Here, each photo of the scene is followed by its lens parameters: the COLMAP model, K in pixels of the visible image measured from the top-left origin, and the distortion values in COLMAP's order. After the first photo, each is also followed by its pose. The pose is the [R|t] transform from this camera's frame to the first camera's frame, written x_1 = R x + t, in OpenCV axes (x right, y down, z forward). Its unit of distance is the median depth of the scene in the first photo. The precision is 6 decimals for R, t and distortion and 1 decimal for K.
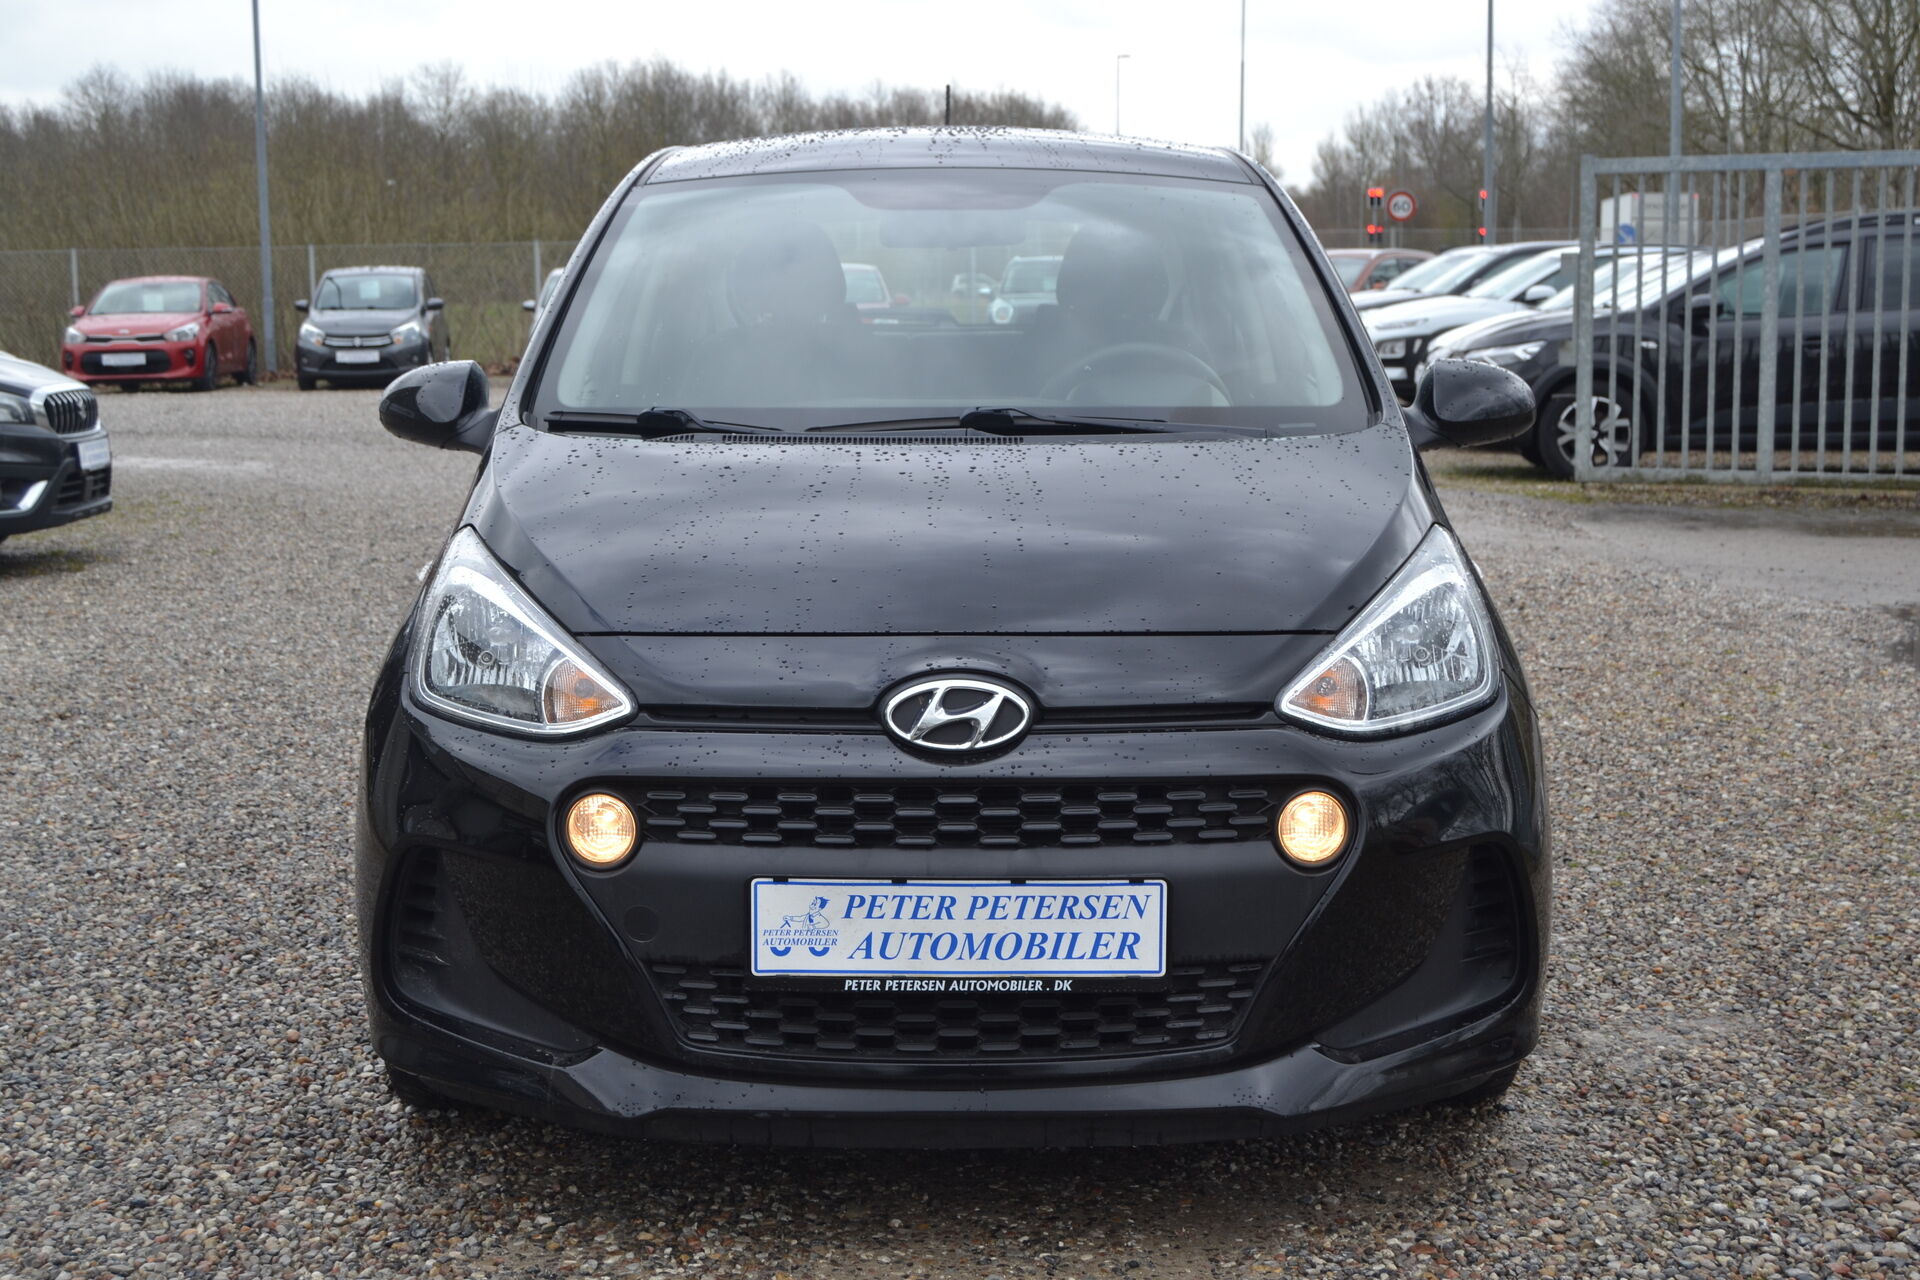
lens RADIAL K [[2519.3, 0, 960.0], [0, 2519.3, 640.0], [0, 0, 1]] dist [-0.031679, -0.065276]
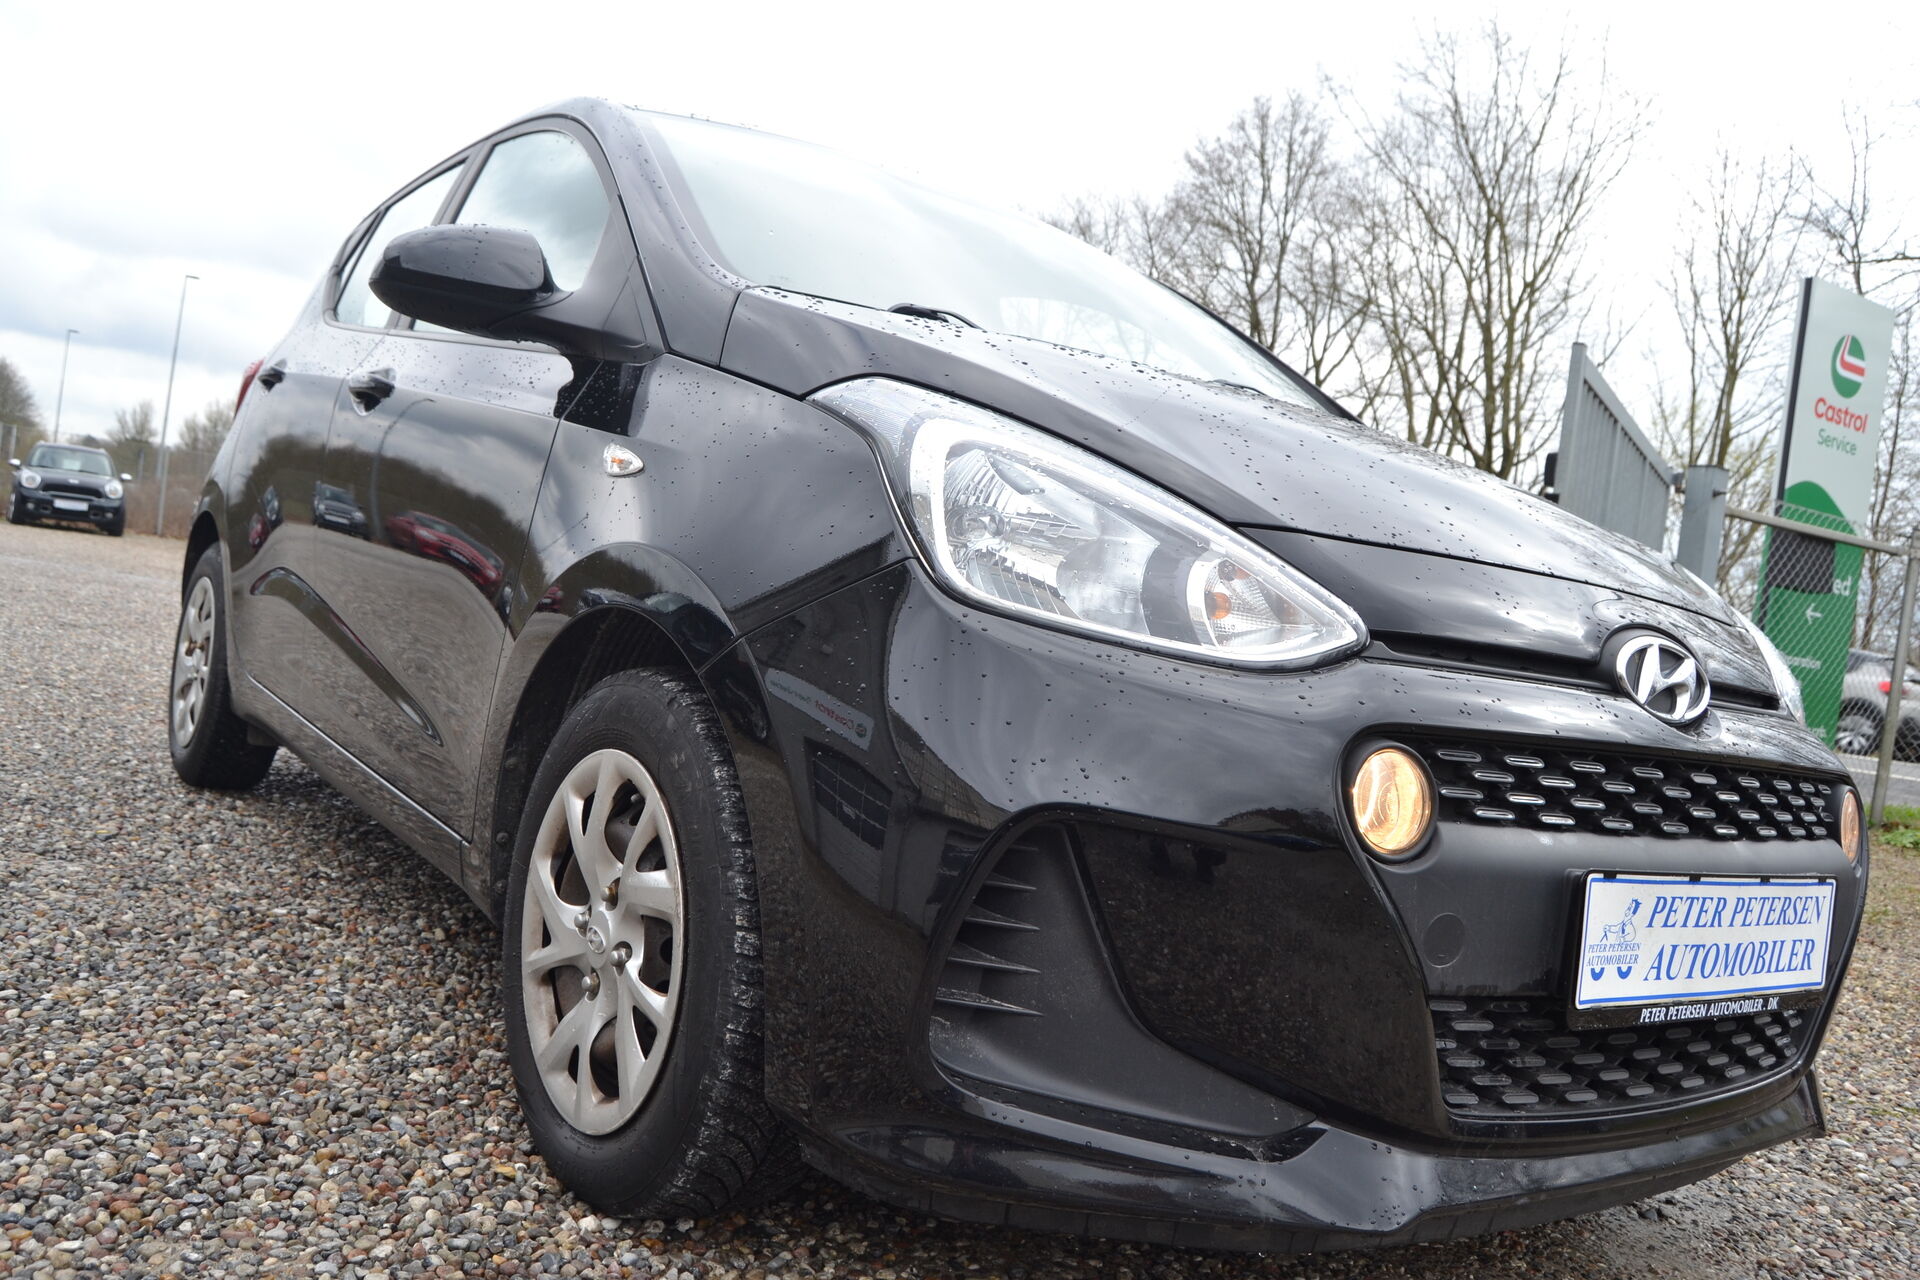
lens RADIAL K [[1564.0, 0, 960.0], [0, 1564.0, 640.0], [0, 0, 1]] dist [-0.092107, 0.018238]
pose [[0.803321, 0.107268, 0.585806, -0.480958], [-0.057167, 0.992992, -0.103434, 0.081466], [-0.592796, 0.049602, 0.803824, 0.724252]]
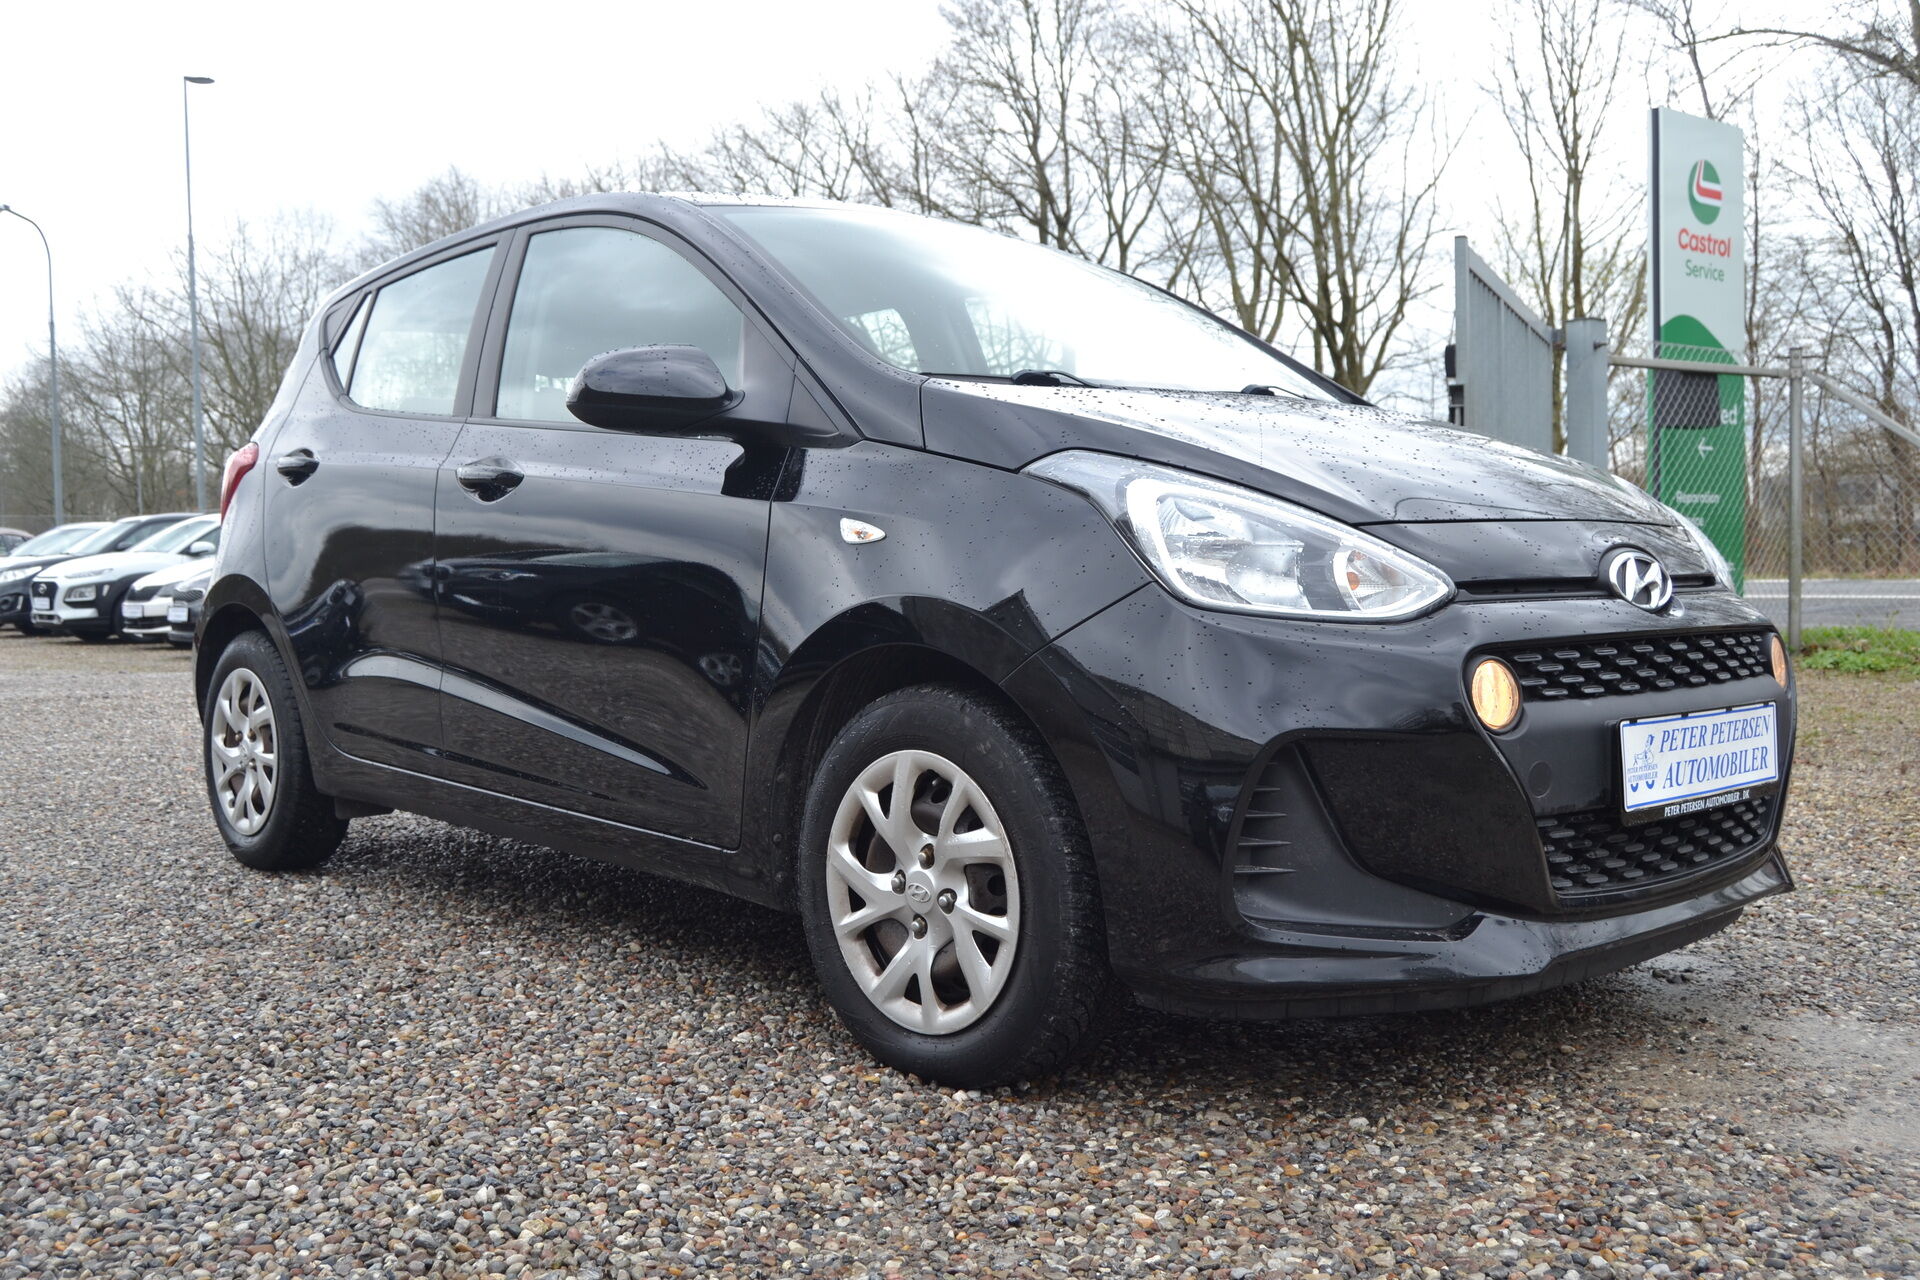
lens RADIAL K [[1846.8, 0, 960.0], [0, 1846.8, 640.0], [0, 0, 1]] dist [-0.082324, -0.004602]
pose [[0.733289, -0.031743, 0.679176, -0.805412], [0.106393, 0.991961, -0.068508, 0.080678], [-0.671541, 0.122496, 0.730772, 0.589957]]
